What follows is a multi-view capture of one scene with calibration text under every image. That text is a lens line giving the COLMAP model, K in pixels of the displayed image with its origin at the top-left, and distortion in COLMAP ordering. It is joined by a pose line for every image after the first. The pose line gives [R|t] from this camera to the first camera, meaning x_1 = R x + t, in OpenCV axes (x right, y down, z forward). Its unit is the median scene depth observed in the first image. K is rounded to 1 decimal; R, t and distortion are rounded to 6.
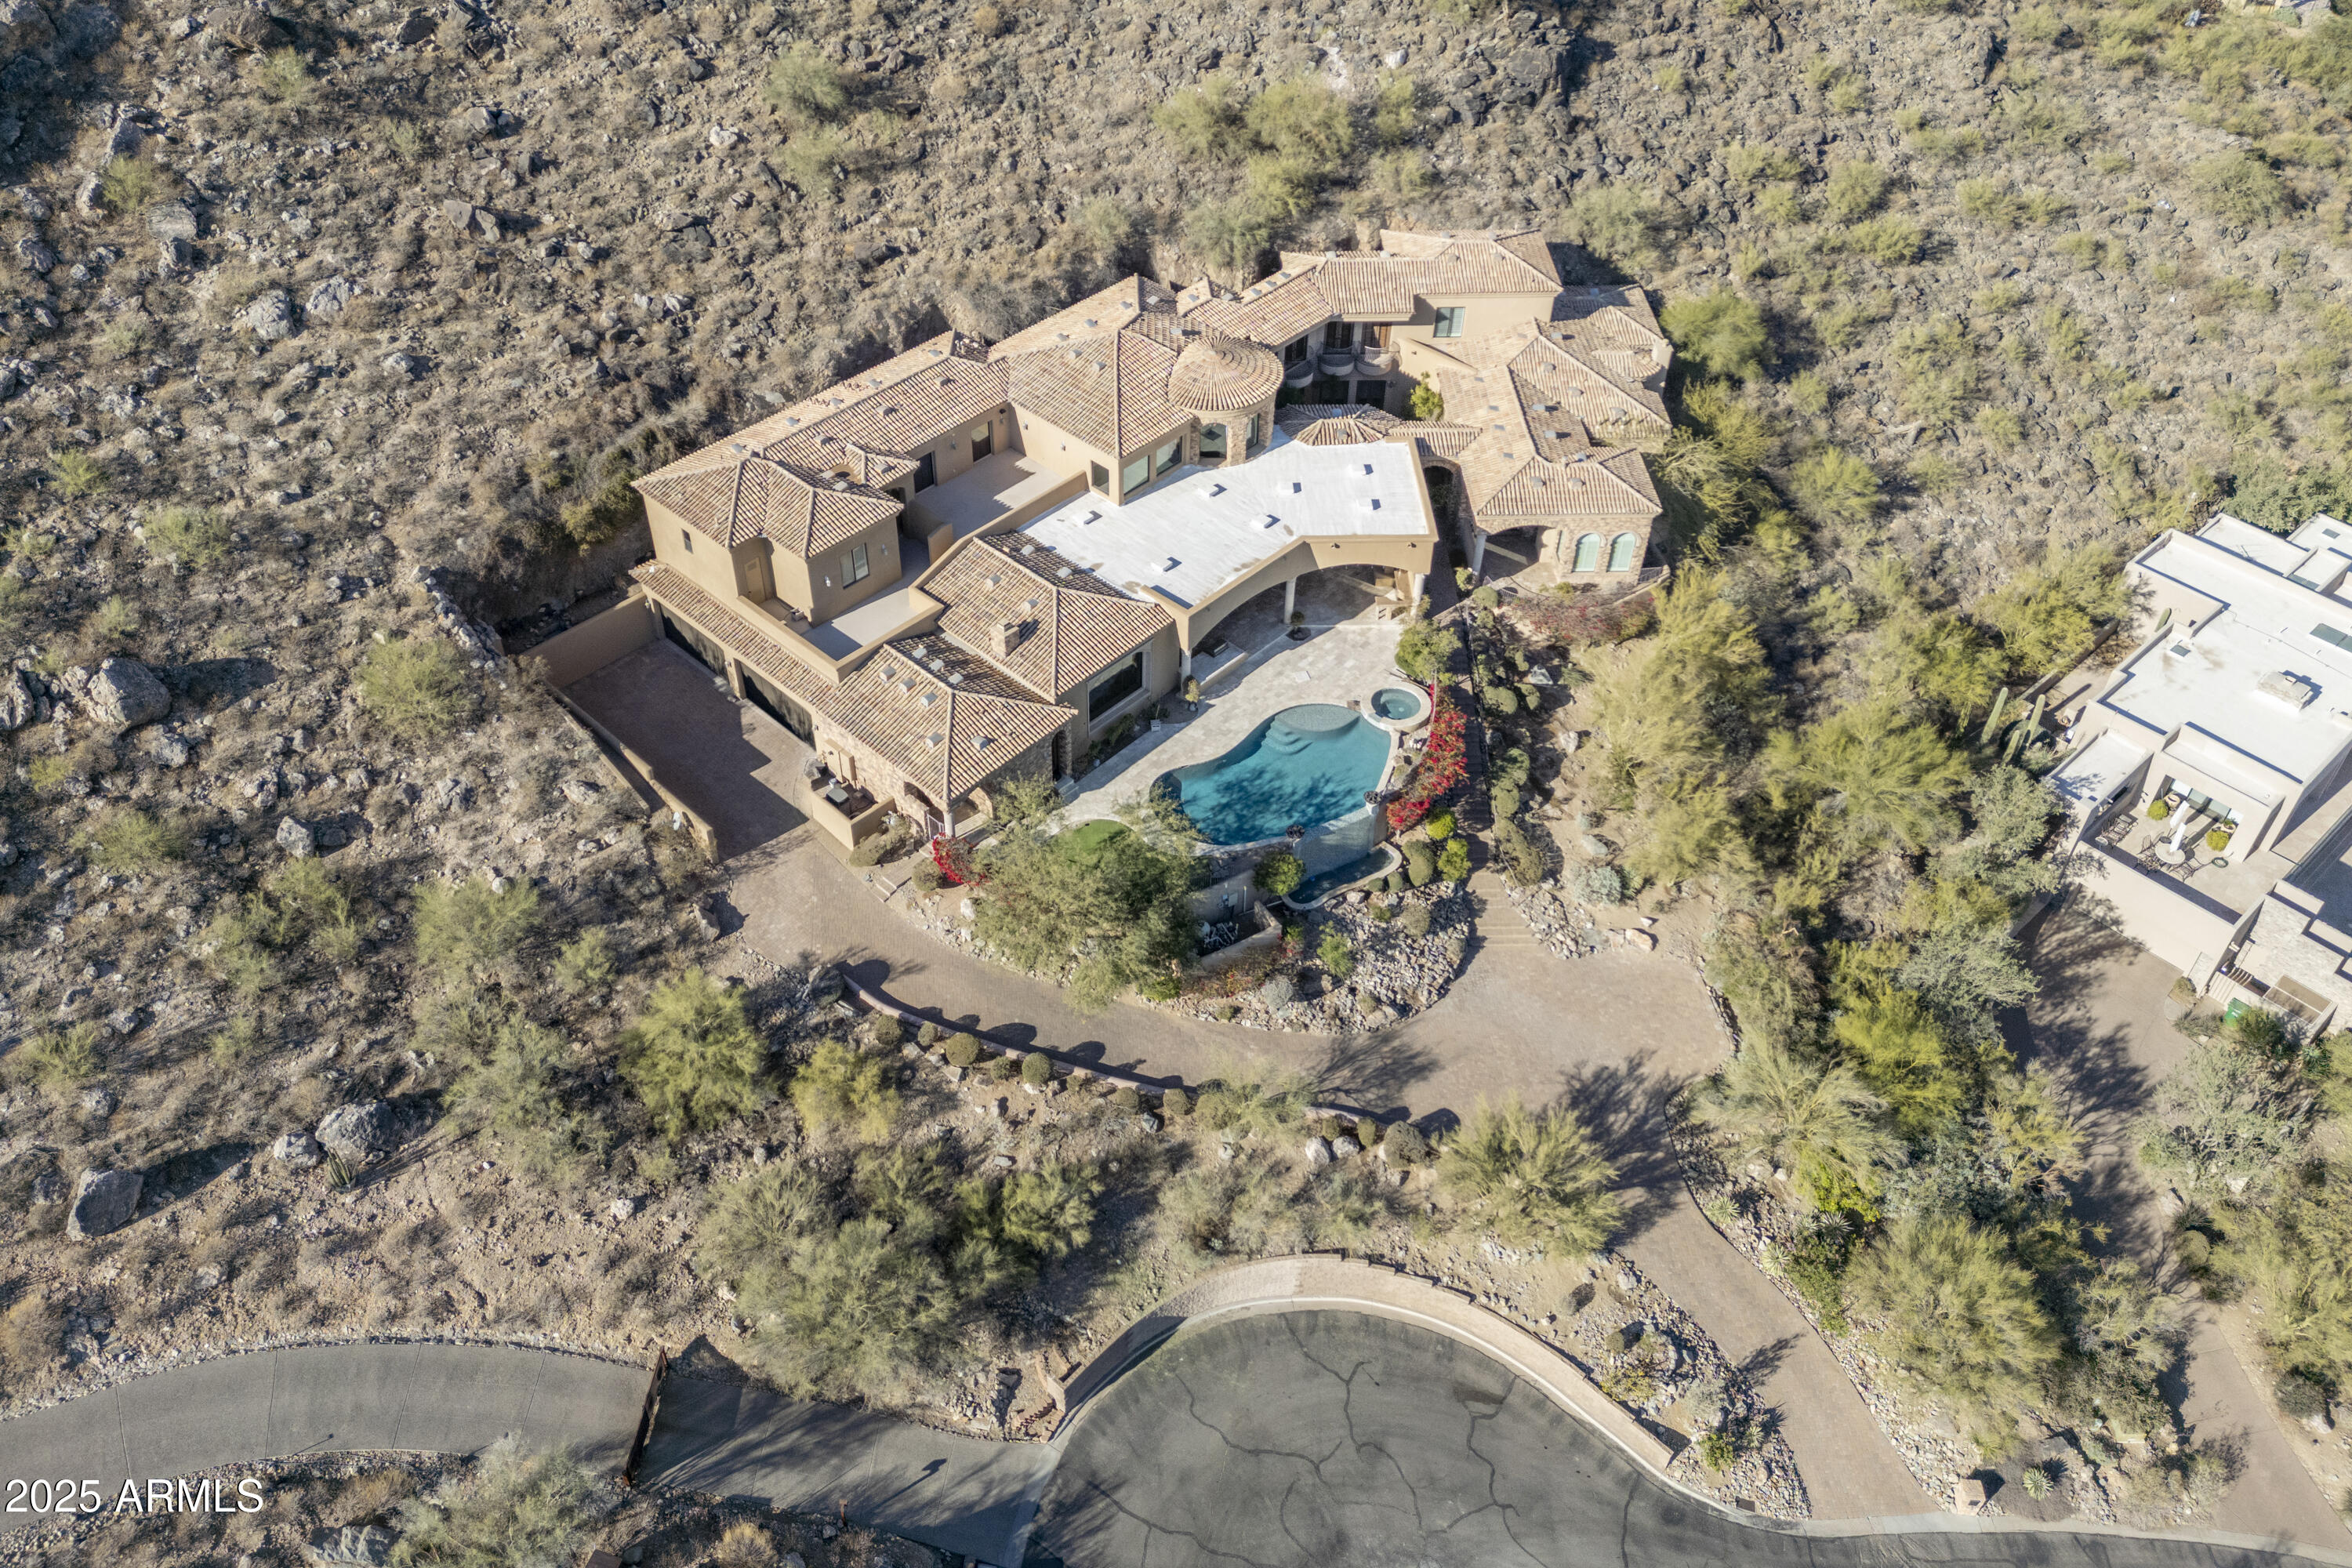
lens RADIAL K [[1818.0, 0, 1123.5], [0, 1818.0, 680.2], [0, 0, 1]] dist [0.101375, -0.106536]
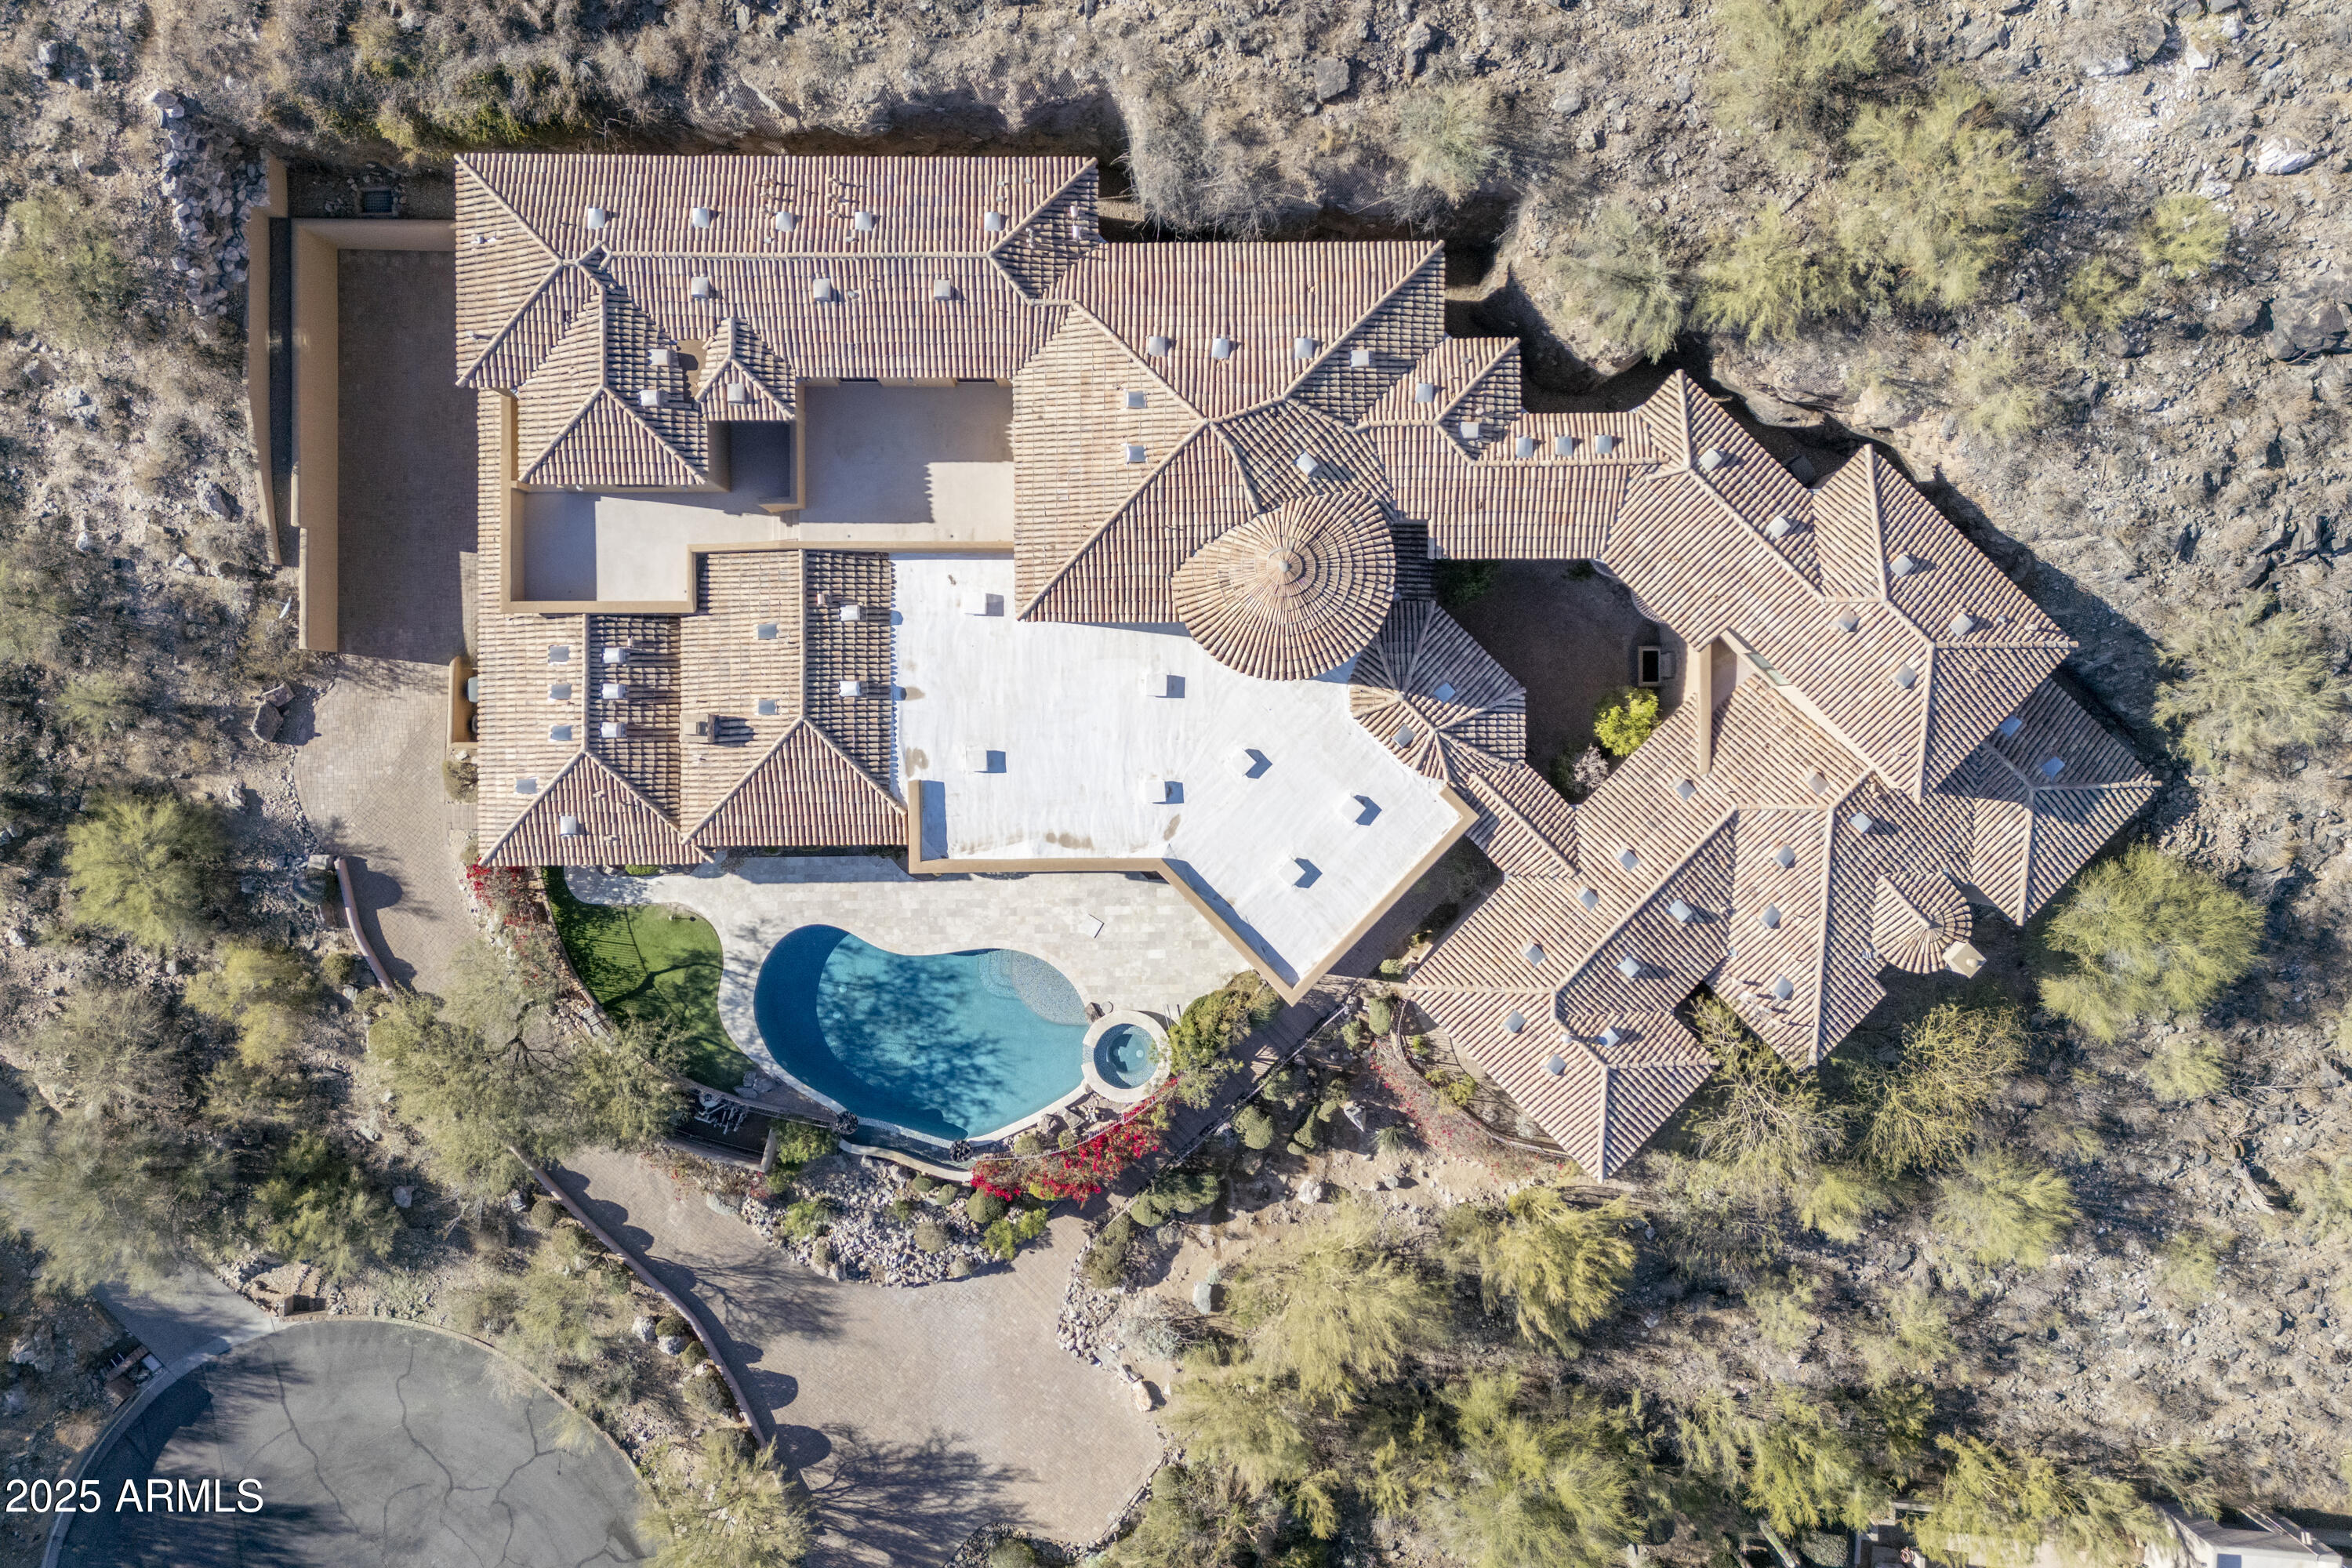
lens RADIAL K [[1713.6, 0, 1190.1], [0, 1713.6, 710.7], [0, 0, 1]] dist [0.080257, -0.077964]
pose [[0.698306, 0.715480, -0.021383, 0.079104], [-0.472875, 0.483539, 0.736600, -0.591536], [0.537362, -0.504261, 0.675991, 0.590463]]
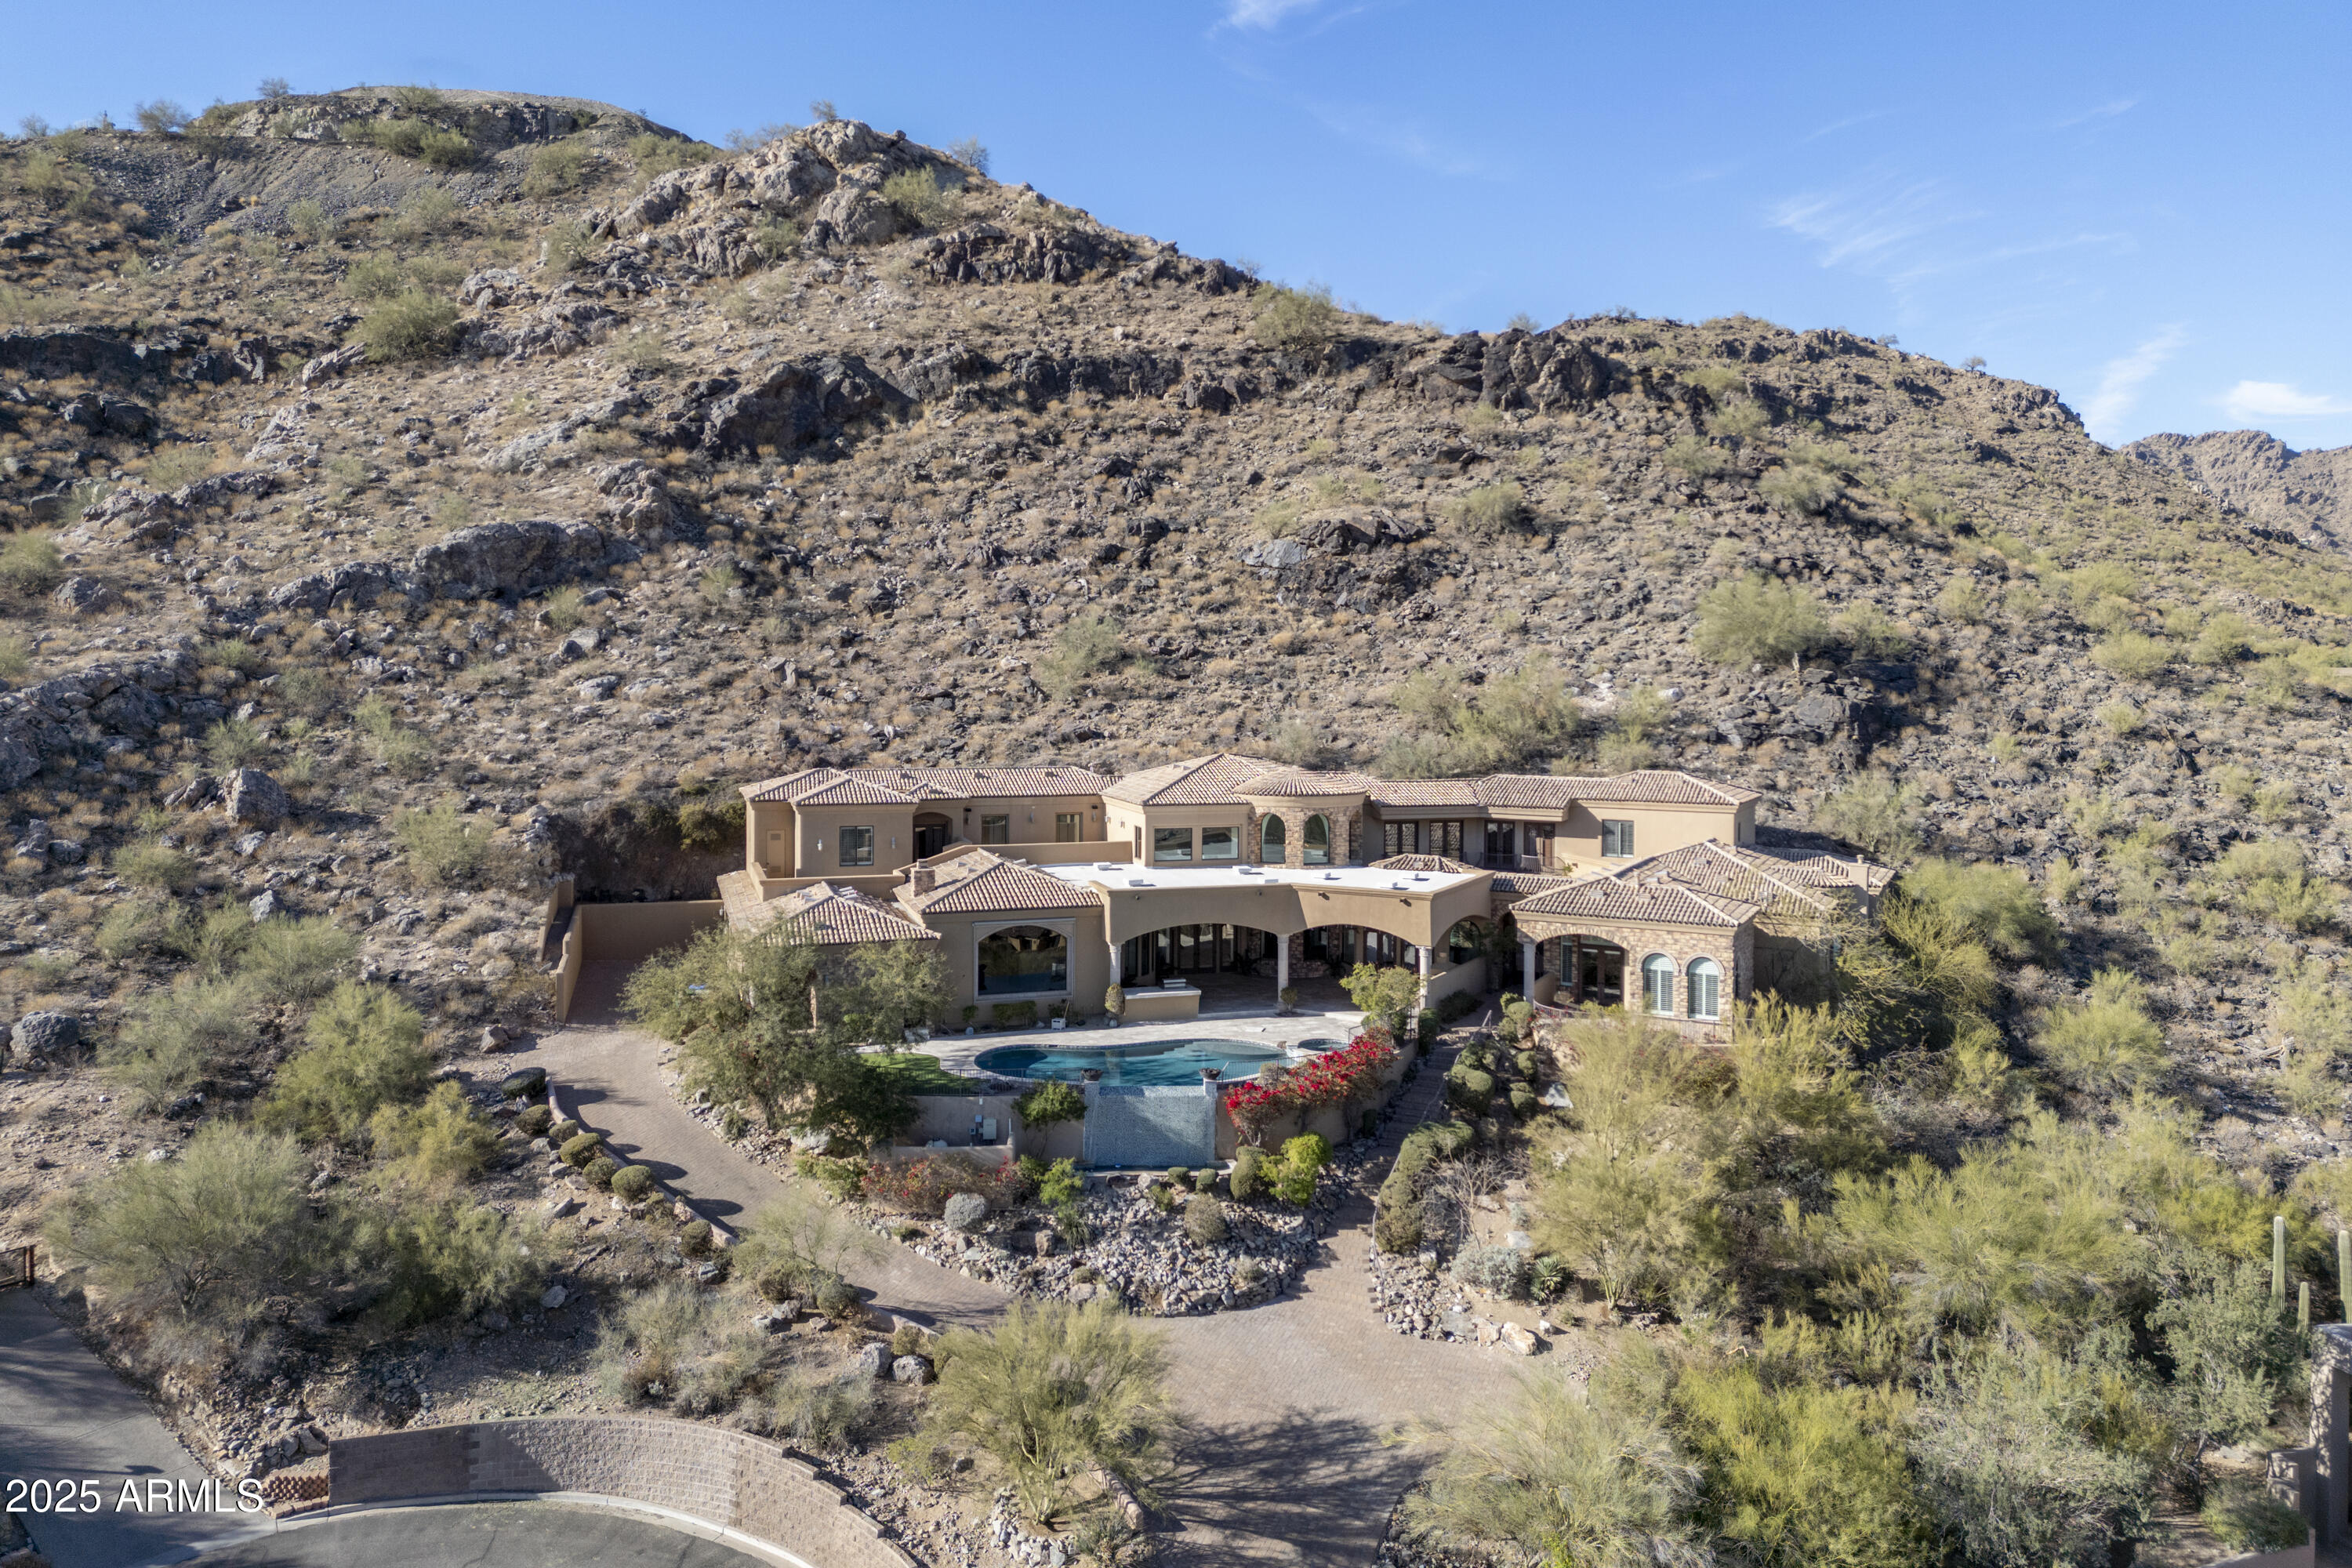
lens RADIAL K [[1619.4, 0, 1180.7], [0, 1619.4, 753.3], [0, 0, 1]] dist [0.087673, -0.096165]
pose [[0.879511, 0.022575, -0.475343, 0.429153], [-0.309394, 0.786075, -0.535127, 0.315888], [0.361575, 0.617718, 0.698346, 0.378338]]
